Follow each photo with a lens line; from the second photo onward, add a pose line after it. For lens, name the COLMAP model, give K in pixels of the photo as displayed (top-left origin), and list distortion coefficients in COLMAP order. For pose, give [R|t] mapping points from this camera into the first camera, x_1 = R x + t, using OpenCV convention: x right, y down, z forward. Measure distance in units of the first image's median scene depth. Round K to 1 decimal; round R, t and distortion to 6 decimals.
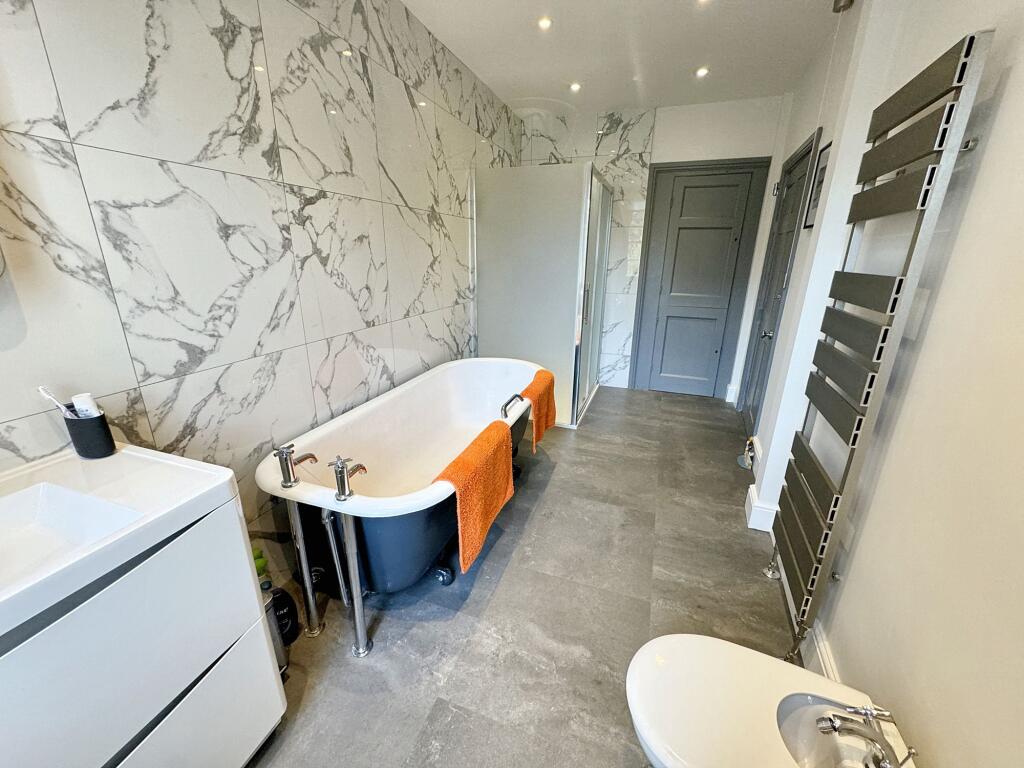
lens RADIAL K [[411.4, 0, 512.0], [0, 411.4, 384.0], [0, 0, 1]] dist [-0.000035, 0.000164]
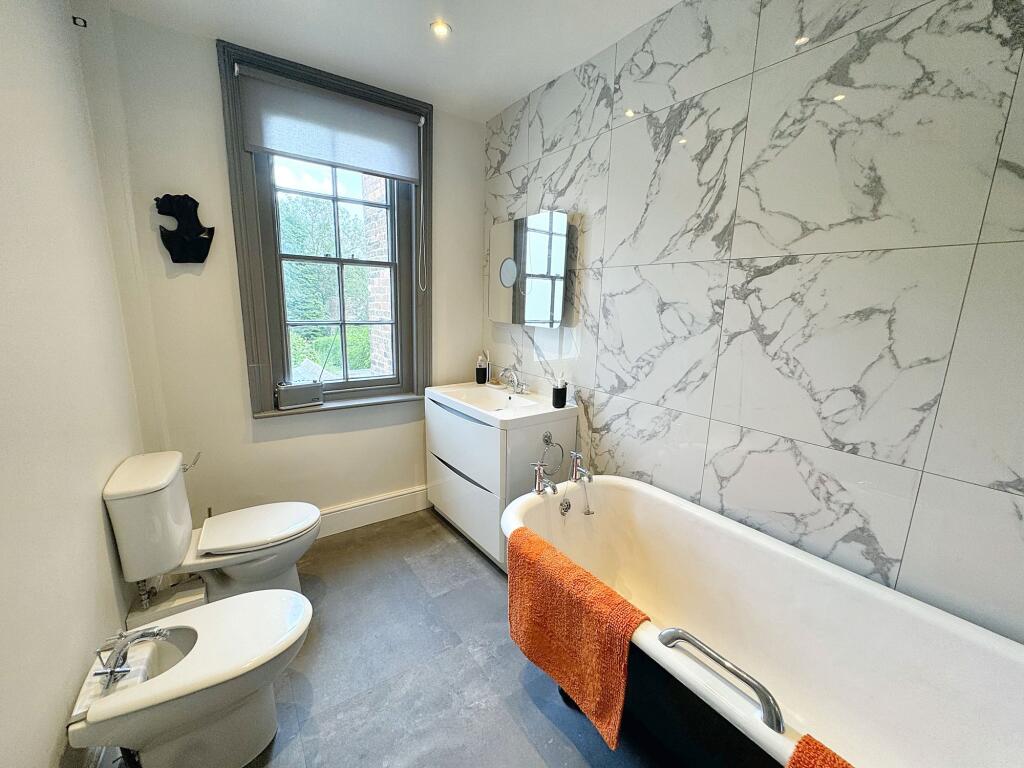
lens RADIAL K [[411.4, 0, 512.0], [0, 411.4, 384.0], [0, 0, 1]] dist [-0.000035, 0.000164]
pose [[-0.577830, 0.135174, -0.804885, 0.592787], [-0.279863, 0.893581, 0.350985, -0.426377], [0.766674, 0.428067, -0.478507, 1.214562]]
